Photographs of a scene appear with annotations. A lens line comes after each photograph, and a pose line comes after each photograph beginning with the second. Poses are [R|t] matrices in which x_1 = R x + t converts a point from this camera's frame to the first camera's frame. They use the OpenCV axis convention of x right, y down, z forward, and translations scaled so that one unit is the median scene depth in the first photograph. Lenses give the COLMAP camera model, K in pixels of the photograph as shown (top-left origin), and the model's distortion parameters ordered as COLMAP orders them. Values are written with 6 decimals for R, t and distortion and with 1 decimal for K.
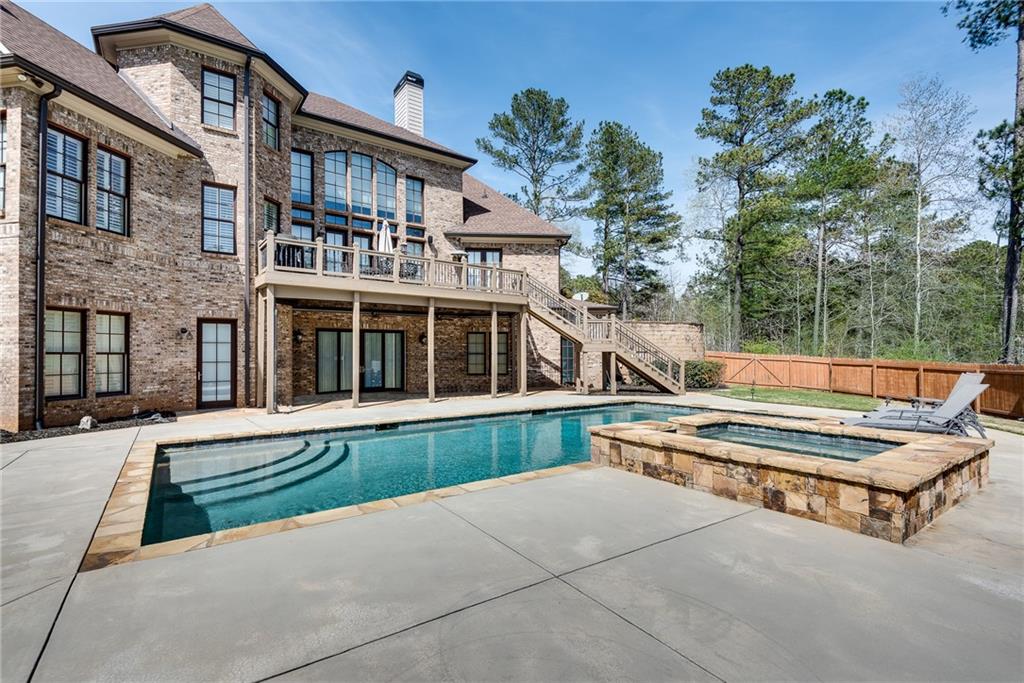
lens RADIAL K [[471.9, 0, 511.4], [0, 471.9, 342.1], [0, 0, 1]] dist [0.022834, -0.013309]
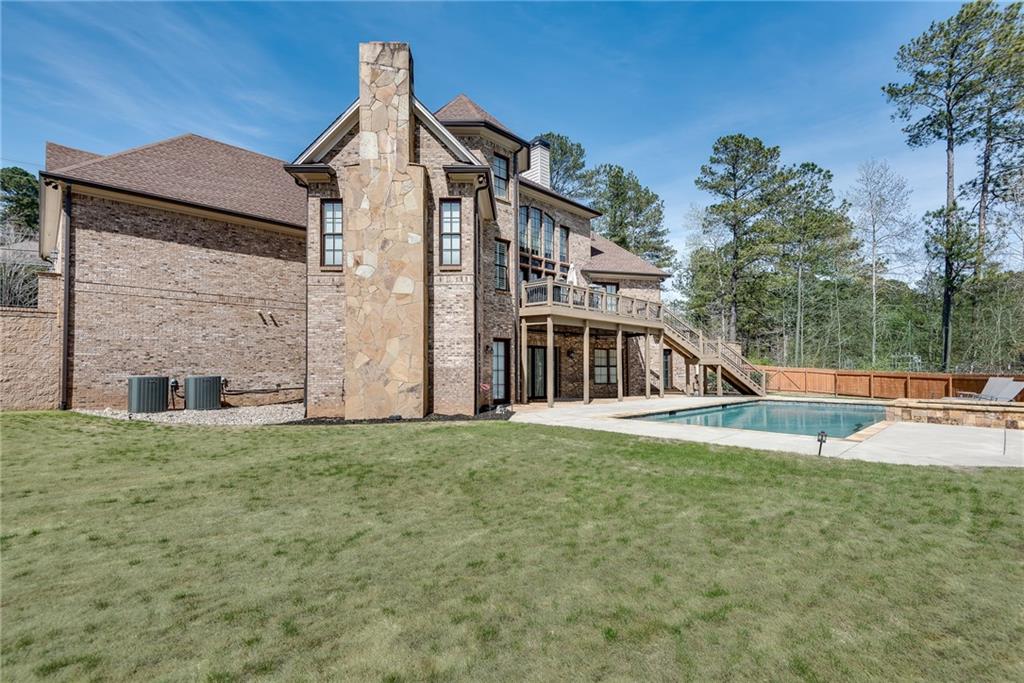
lens RADIAL K [[471.9, 0, 520.3], [0, 471.9, 348.1], [0, 0, 1]] dist [0.022834, -0.013309]
pose [[0.985055, 0.011121, 0.171879, -0.511862], [-0.008684, 0.999851, -0.014920, -0.001462], [-0.172019, 0.013205, 0.985005, -0.214607]]
